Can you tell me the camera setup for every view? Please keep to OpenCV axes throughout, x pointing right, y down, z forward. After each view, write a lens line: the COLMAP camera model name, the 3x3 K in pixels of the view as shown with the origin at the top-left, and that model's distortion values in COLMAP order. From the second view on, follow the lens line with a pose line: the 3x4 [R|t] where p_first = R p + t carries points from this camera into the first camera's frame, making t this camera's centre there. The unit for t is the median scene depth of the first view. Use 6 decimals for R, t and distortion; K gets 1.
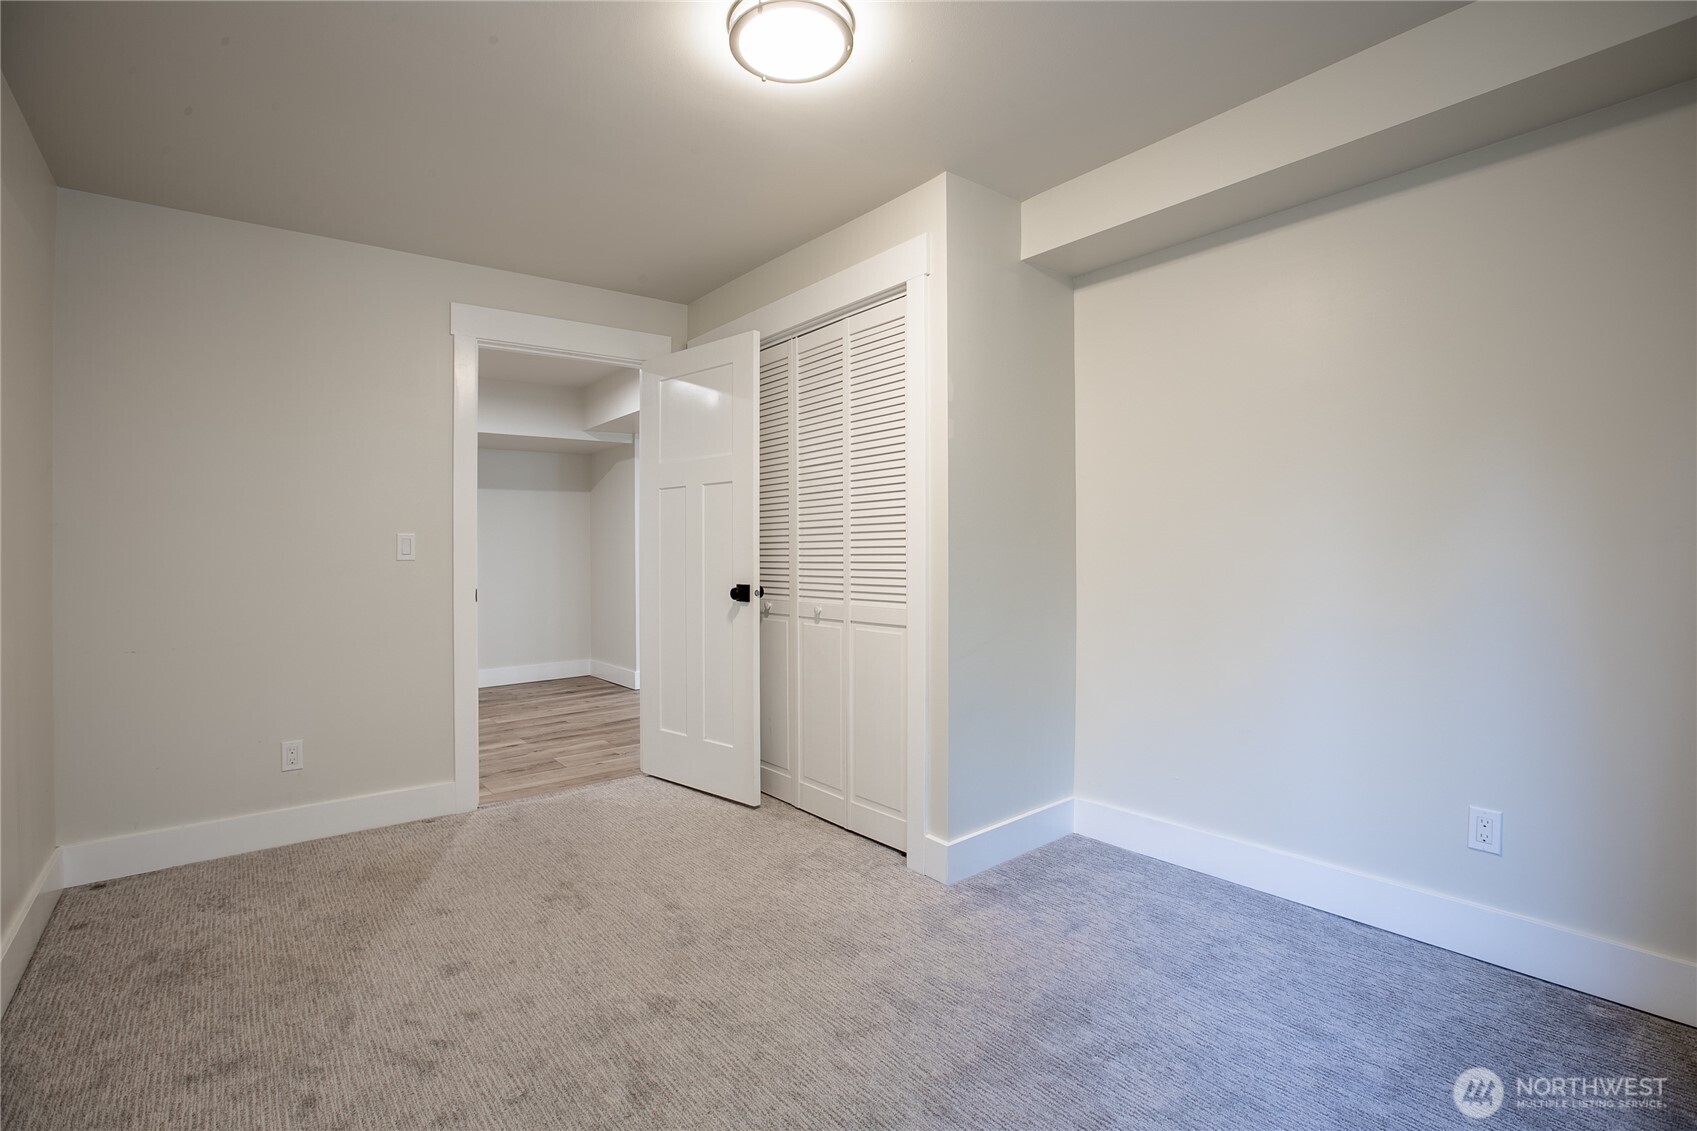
lens RADIAL K [[775.5, 0, 843.0], [0, 775.5, 550.0], [0, 0, 1]] dist [-0.046988, 0.015798]
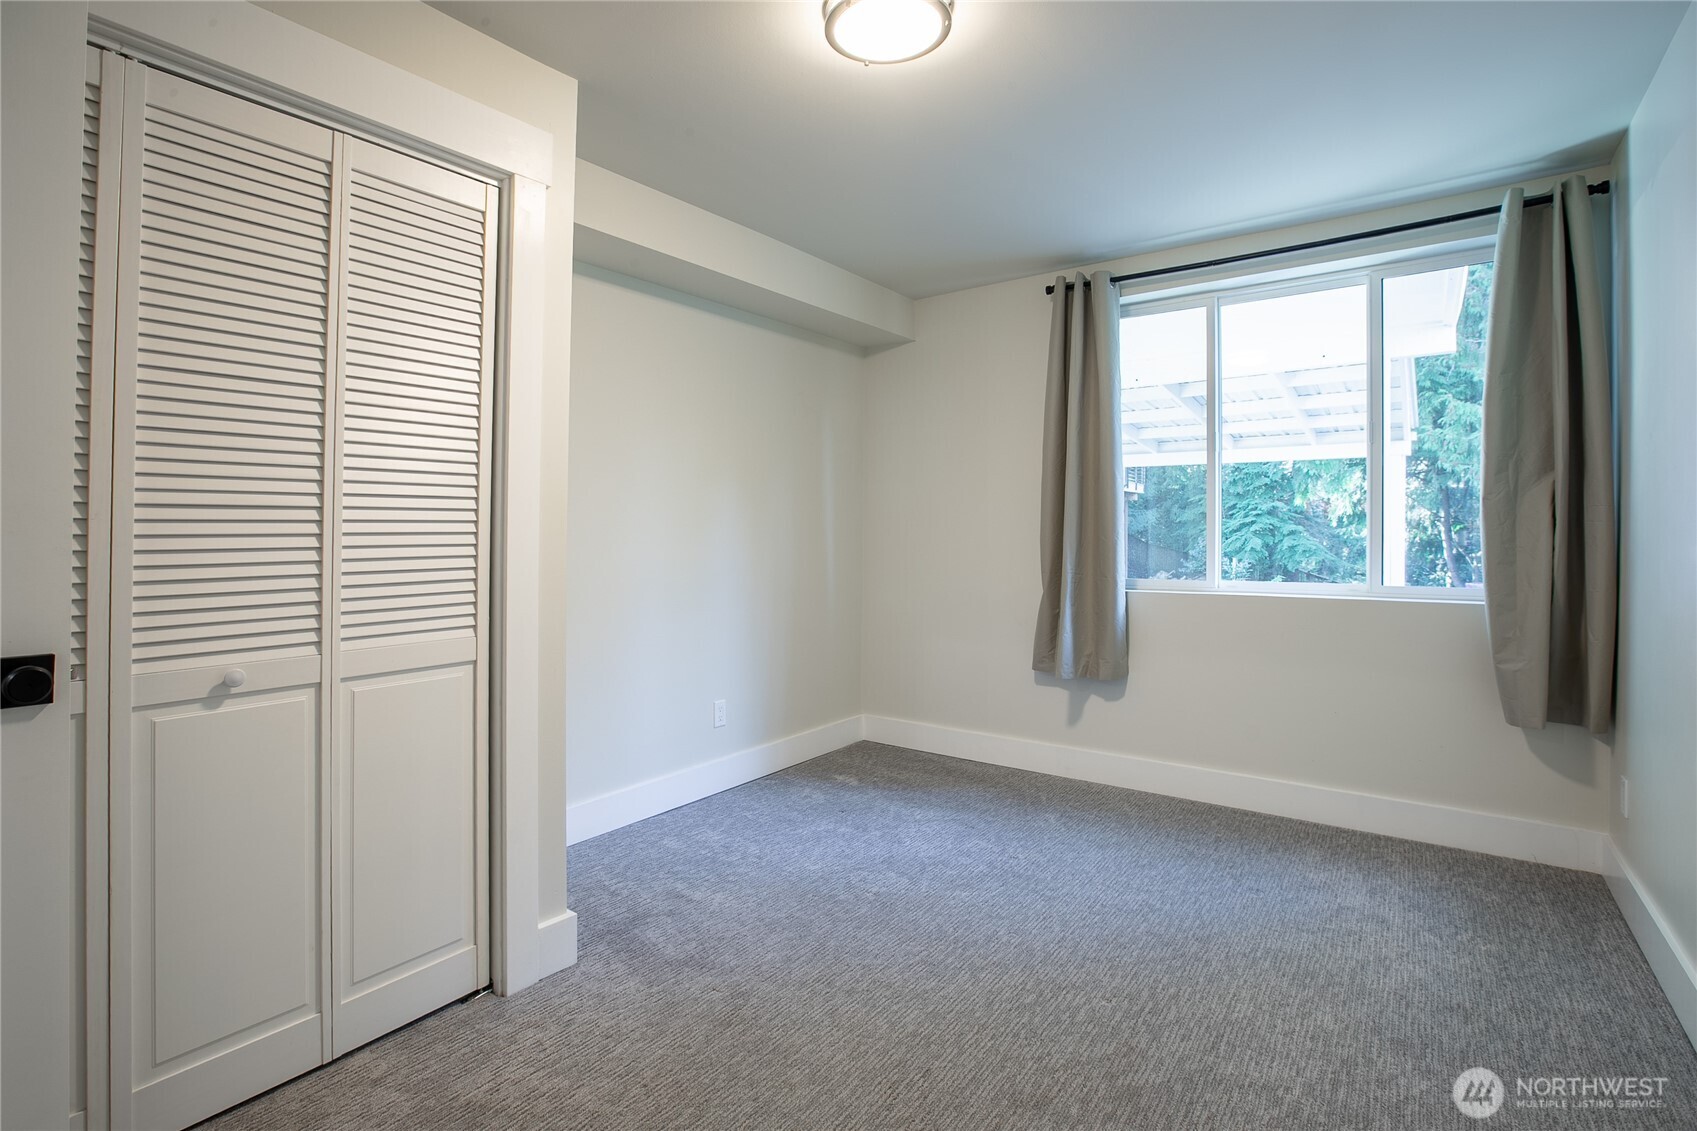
lens RADIAL K [[803.0, 0, 870.2], [0, 803.0, 522.3], [0, 0, 1]] dist [-0.012293, 0.000044]
pose [[-0.260301, 0.014960, 0.965412, -0.787301], [0.003251, 0.999888, -0.014617, -0.012962], [-0.965522, -0.000666, -0.260320, 0.955214]]
